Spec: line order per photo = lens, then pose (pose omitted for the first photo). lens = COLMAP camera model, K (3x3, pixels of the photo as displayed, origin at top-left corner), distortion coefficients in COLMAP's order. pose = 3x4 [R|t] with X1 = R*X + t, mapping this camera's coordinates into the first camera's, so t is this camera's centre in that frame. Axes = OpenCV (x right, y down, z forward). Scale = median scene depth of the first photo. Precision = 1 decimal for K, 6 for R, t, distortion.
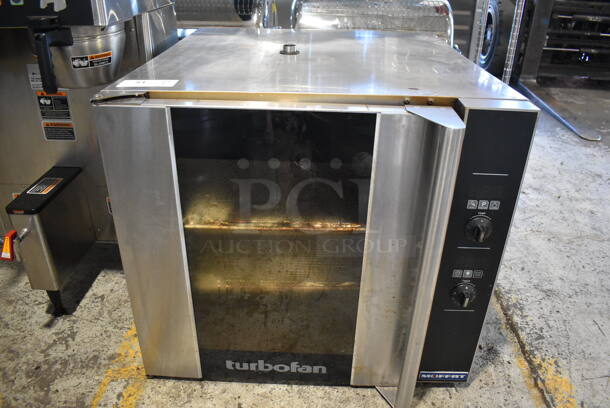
lens RADIAL K [[467.4, 0, 303.8], [0, 467.4, 203.3], [0, 0, 1]] dist [-0.099687, 0.012761]
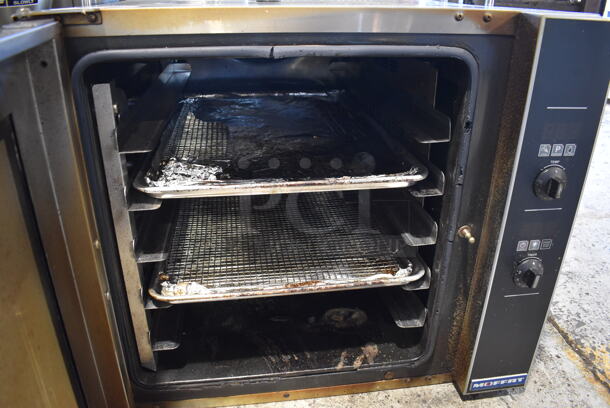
lens RADIAL K [[467.4, 0, 304.3], [0, 467.4, 203.3], [0, 0, 1]] dist [-0.099687, 0.012761]
pose [[0.986919, -0.072992, 0.143744, -0.117888], [0.080924, 0.995459, -0.050119, 0.075313], [-0.139433, 0.061096, 0.988345, 0.236907]]
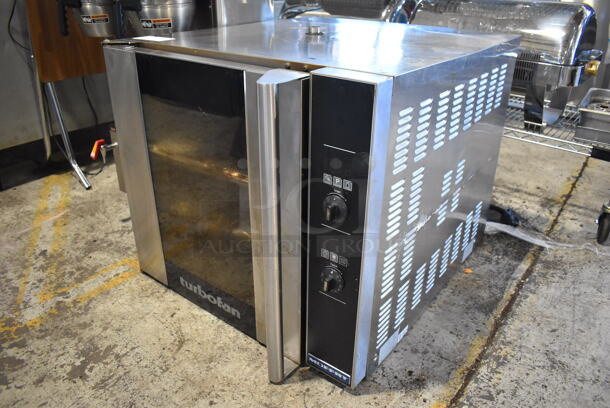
lens RADIAL K [[467.4, 0, 305.7], [0, 467.4, 201.7], [0, 0, 1]] dist [-0.099687, 0.012761]
pose [[0.814959, 0.251851, -0.521933, 0.661298], [-0.270088, 0.961900, 0.042428, 0.014664], [0.512733, 0.106390, 0.851931, 0.115726]]
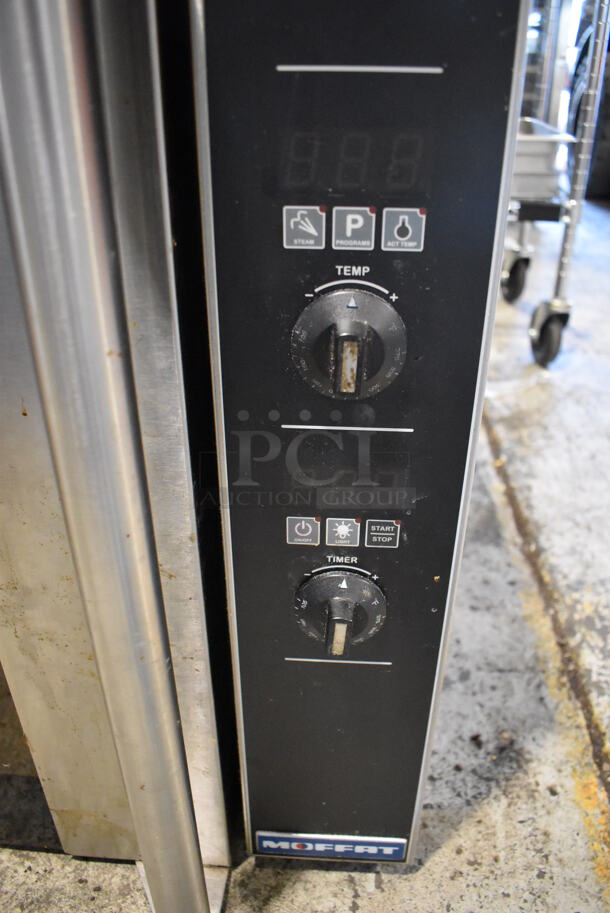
lens RADIAL K [[699.5, 0, 302.8], [0, 699.5, 462.4], [0, 0, 1]] dist [-0.099687, 0.012761]
pose [[0.999466, 0.000243, -0.032663, 0.292747], [0.000814, 0.999477, 0.032326, 0.084298], [0.032654, -0.032335, 0.998944, 0.506464]]
